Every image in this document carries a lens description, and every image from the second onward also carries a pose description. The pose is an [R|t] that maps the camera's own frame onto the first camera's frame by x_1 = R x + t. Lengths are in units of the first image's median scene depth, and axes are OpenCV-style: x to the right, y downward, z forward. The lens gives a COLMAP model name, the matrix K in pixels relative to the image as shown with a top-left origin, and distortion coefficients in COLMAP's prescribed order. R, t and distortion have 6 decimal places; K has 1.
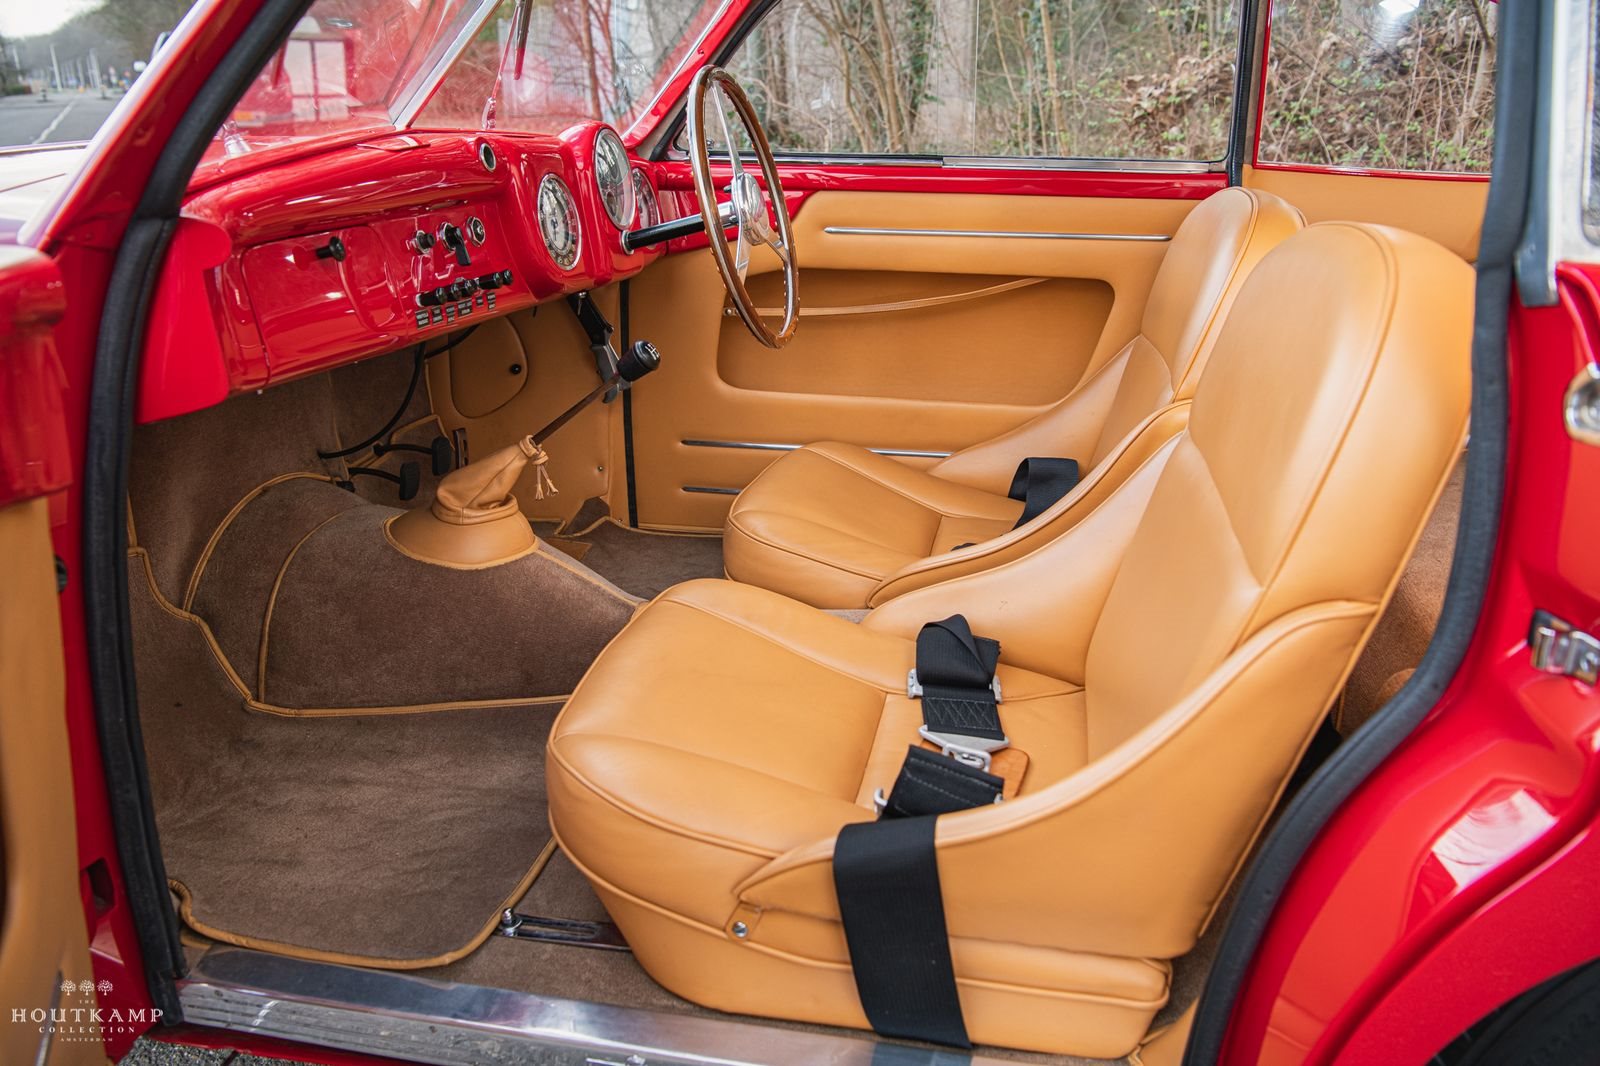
lens RADIAL K [[1232.8, 0, 800.0], [0, 1232.8, 533.0], [0, 0, 1]] dist [-0.045725, 0.002544]
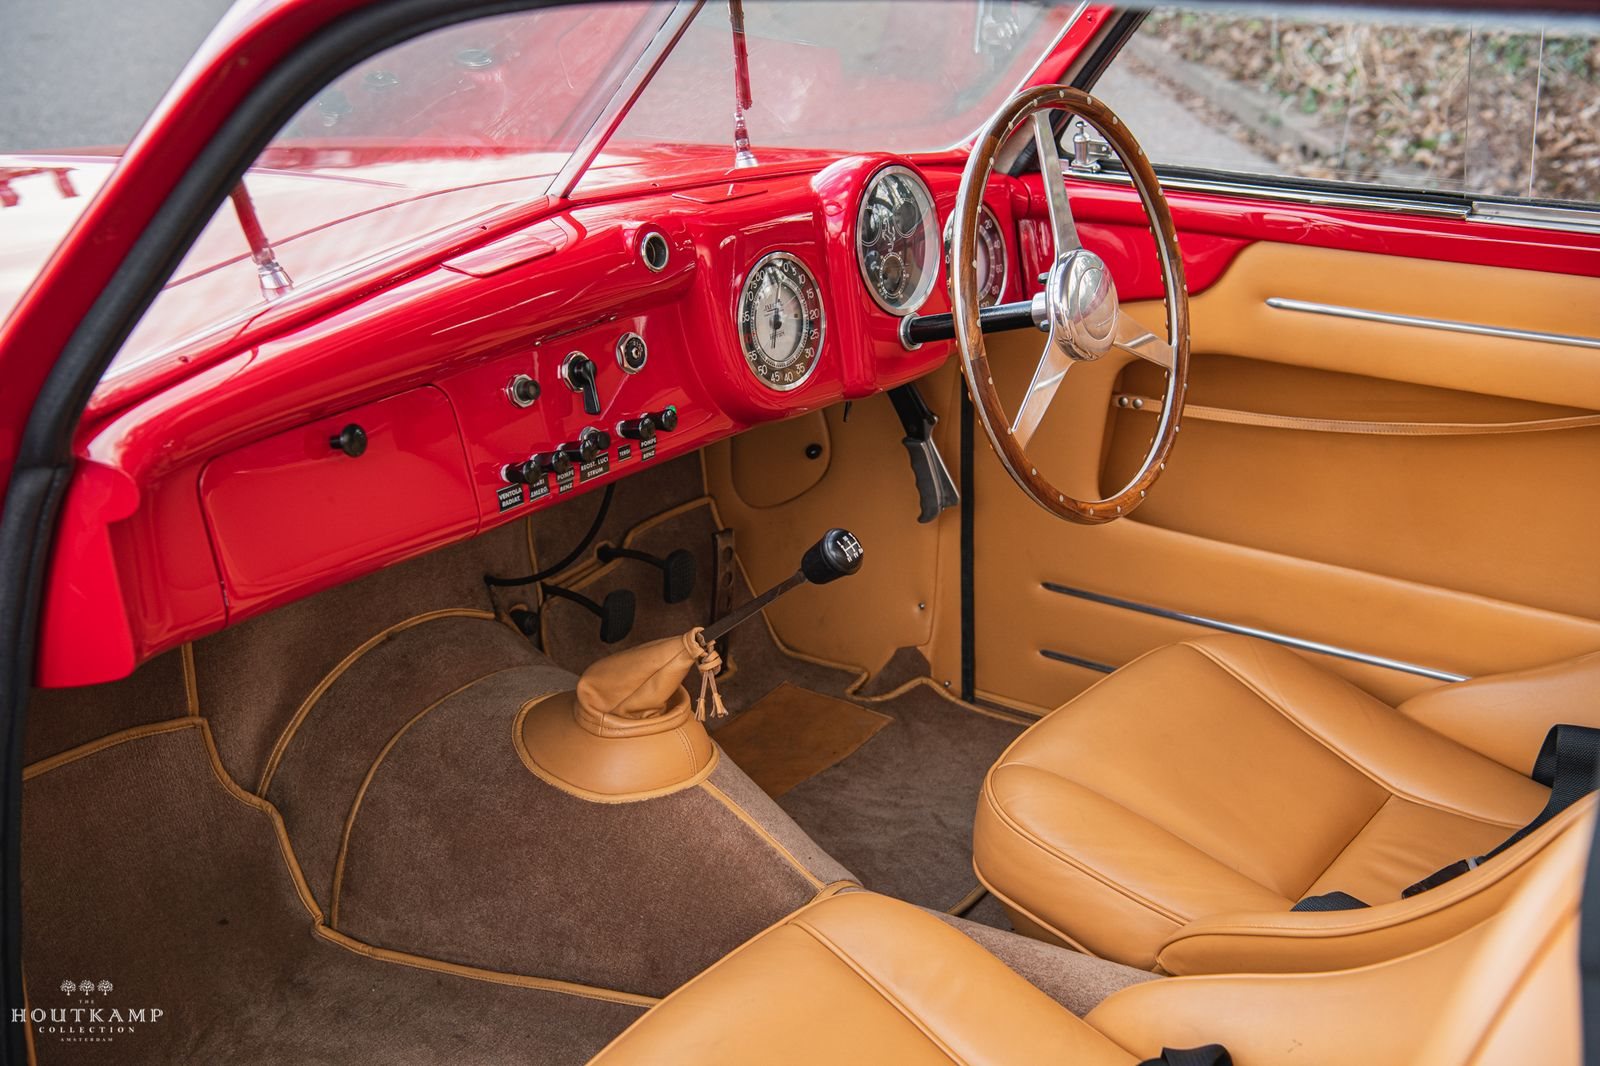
lens RADIAL K [[1970.6, 0, 800.0], [0, 1970.6, 533.0], [0, 0, 1]] dist [0.111875, 0.008012]
pose [[0.911286, 0.128084, -0.391347, 0.273750], [-0.114303, 0.991727, 0.058417, -0.209235], [0.395592, -0.008502, 0.918387, -0.017880]]
